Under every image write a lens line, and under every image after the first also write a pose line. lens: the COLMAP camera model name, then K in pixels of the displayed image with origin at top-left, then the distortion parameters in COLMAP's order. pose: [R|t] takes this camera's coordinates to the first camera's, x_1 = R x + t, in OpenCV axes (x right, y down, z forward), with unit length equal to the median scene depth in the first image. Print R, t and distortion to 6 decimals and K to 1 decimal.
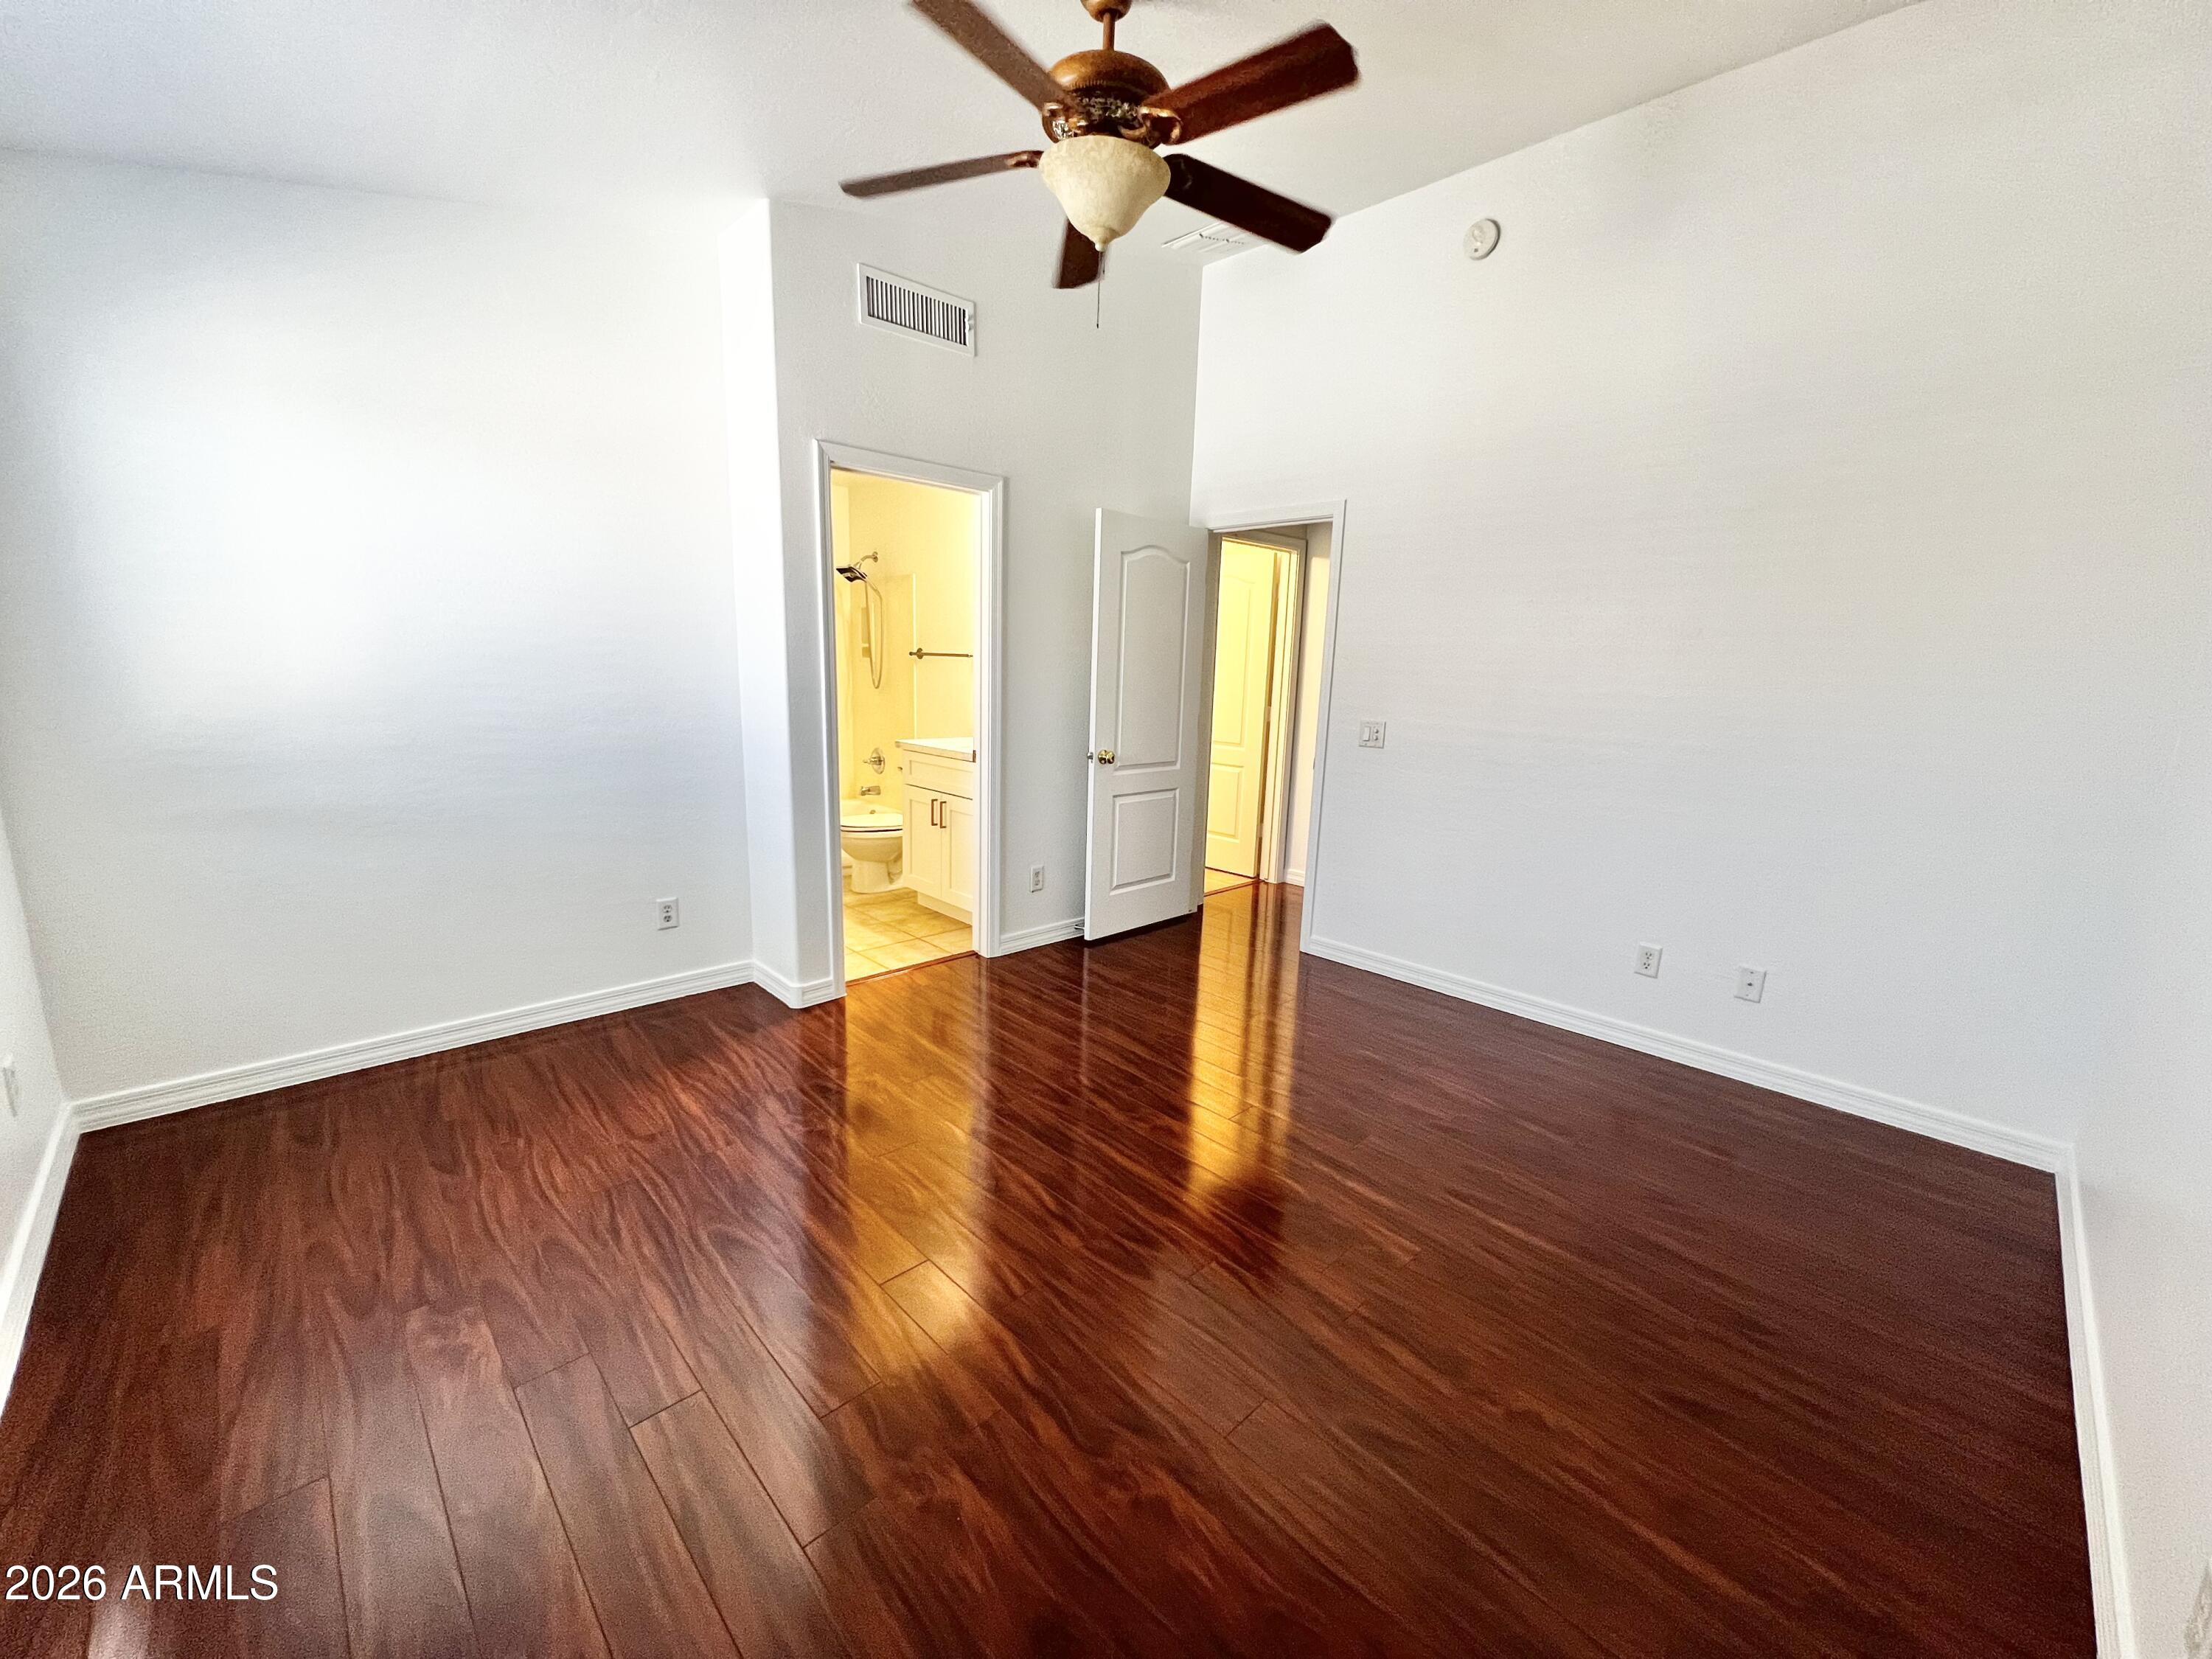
lens RADIAL K [[888.9, 0, 1114.3], [0, 888.9, 830.8], [0, 0, 1]] dist [-0.002567, 0.000332]
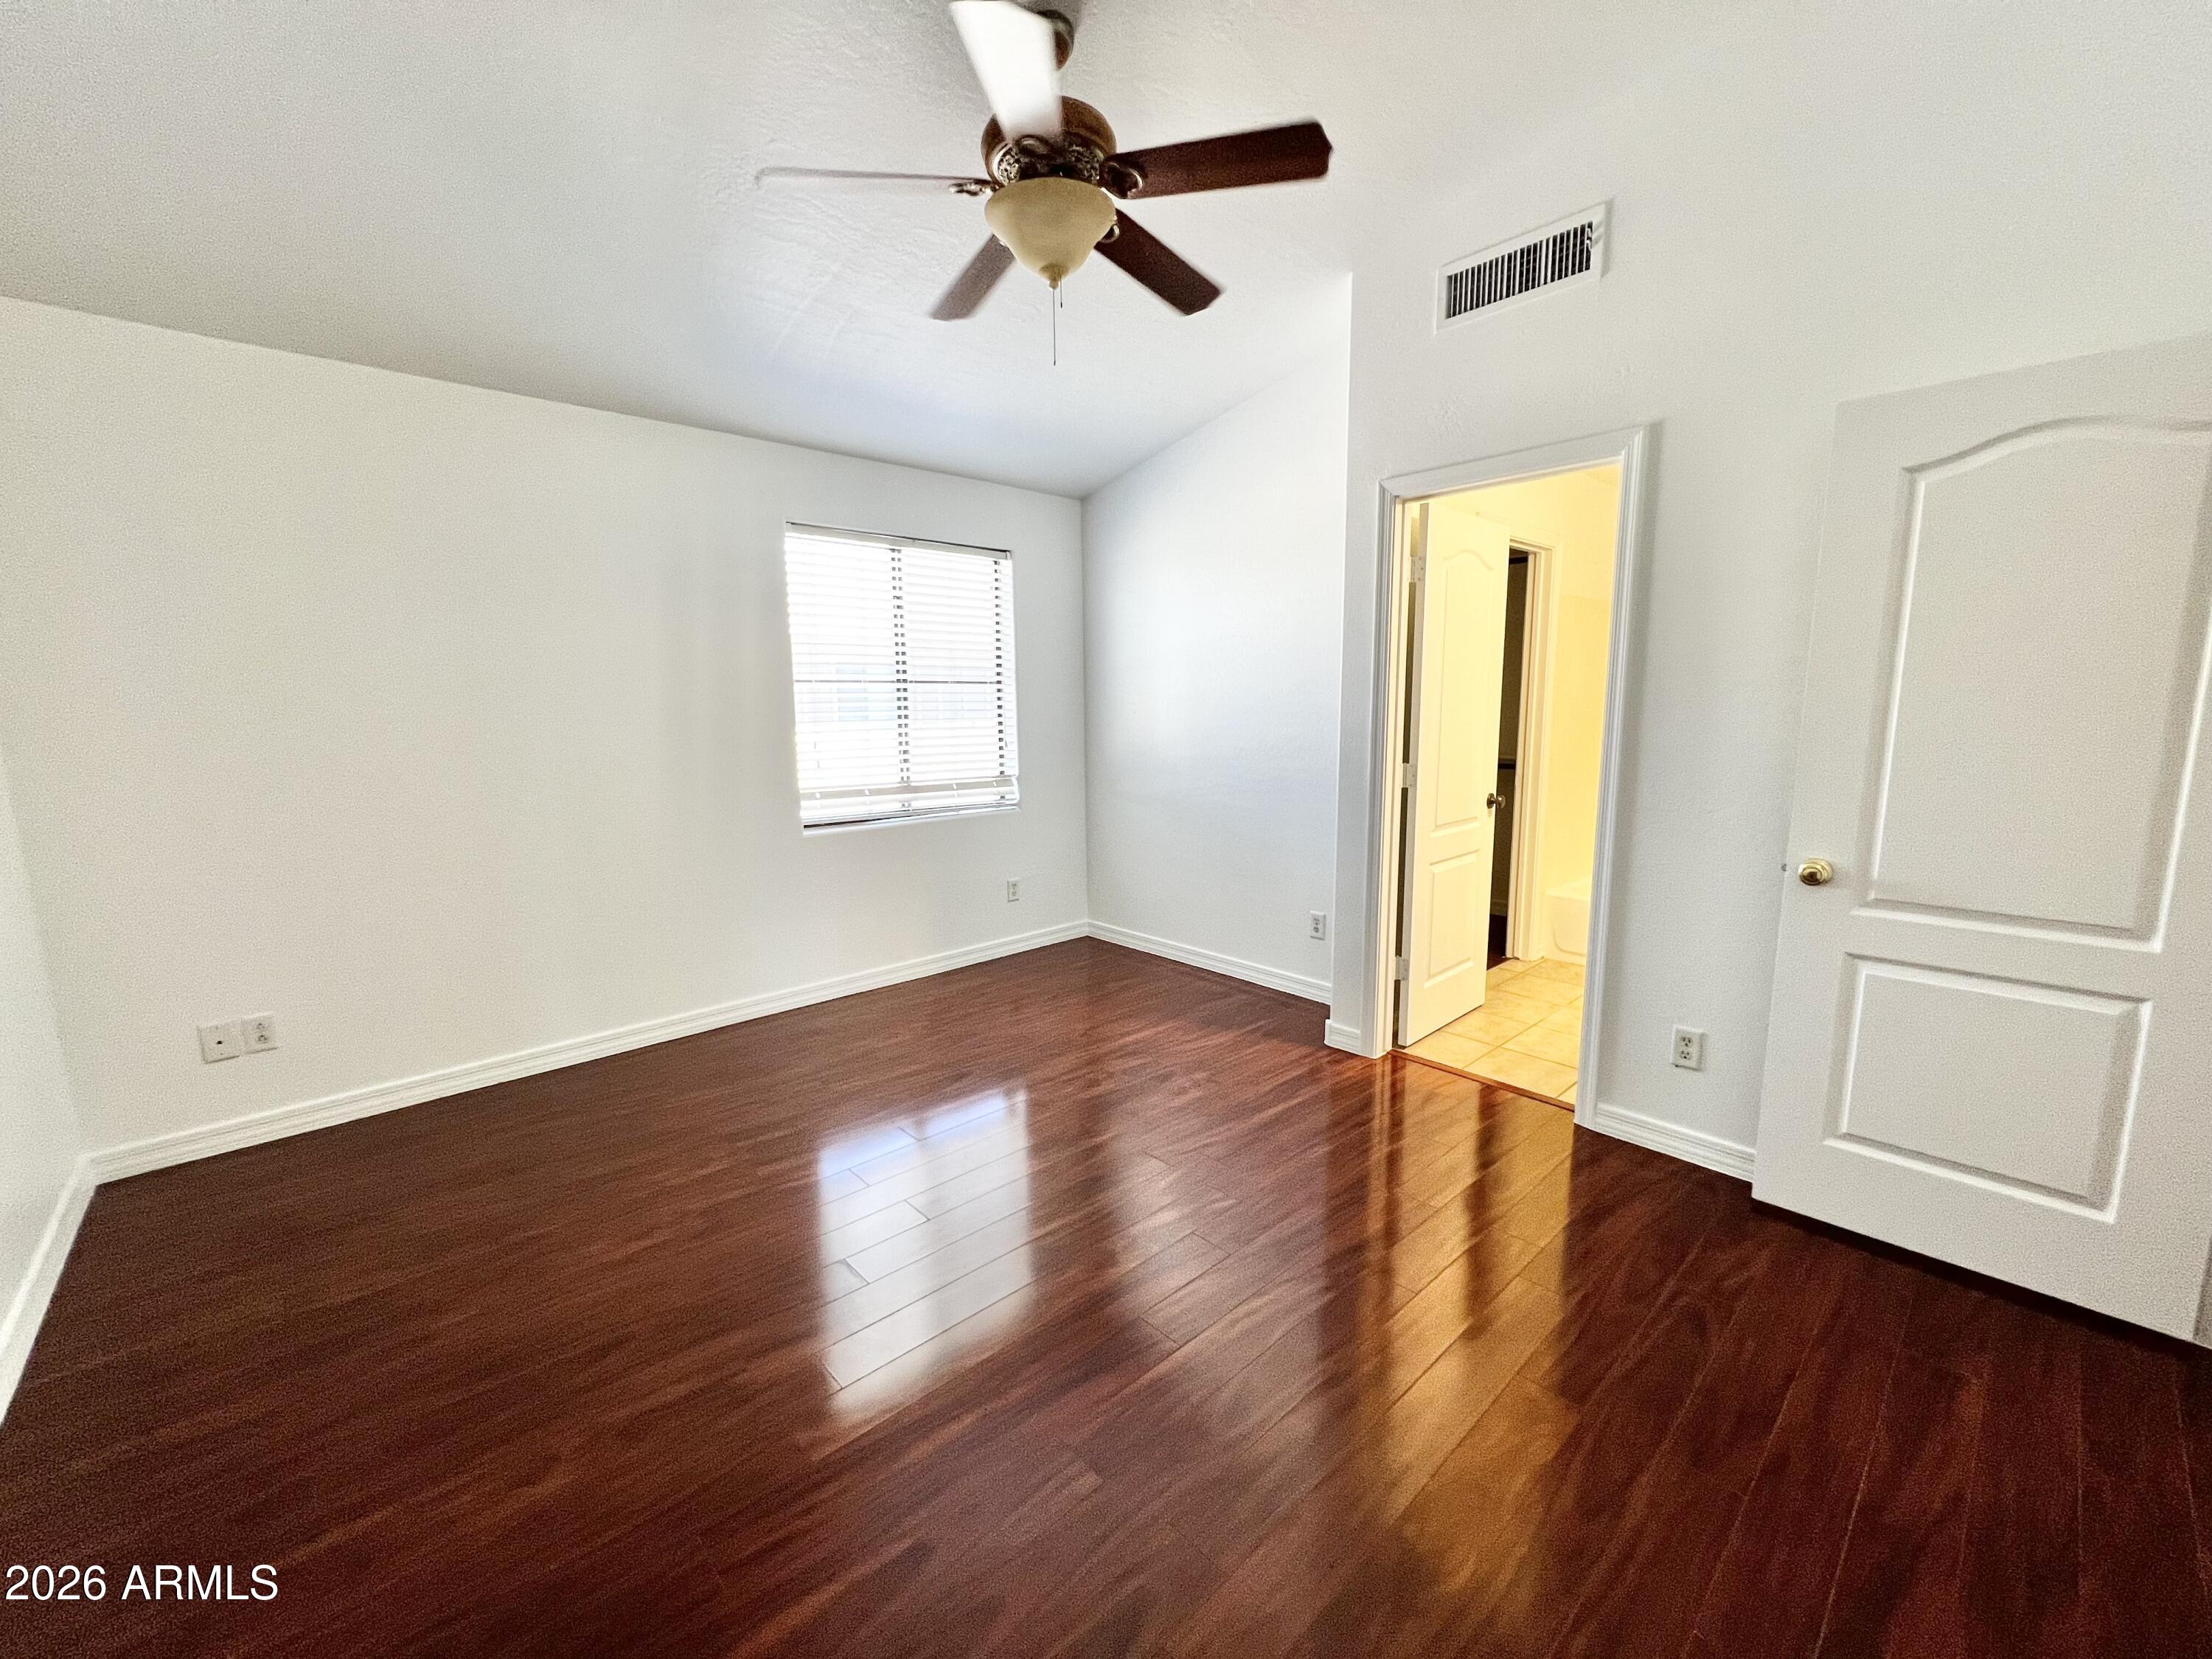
lens RADIAL K [[888.9, 0, 1114.4], [0, 888.9, 832.9], [0, 0, 1]] dist [-0.002567, 0.000332]
pose [[-0.037642, 0.118291, -0.992265, 0.650281], [-0.176459, 0.976578, 0.123115, -0.121920], [0.983588, 0.179729, -0.015887, 0.742498]]
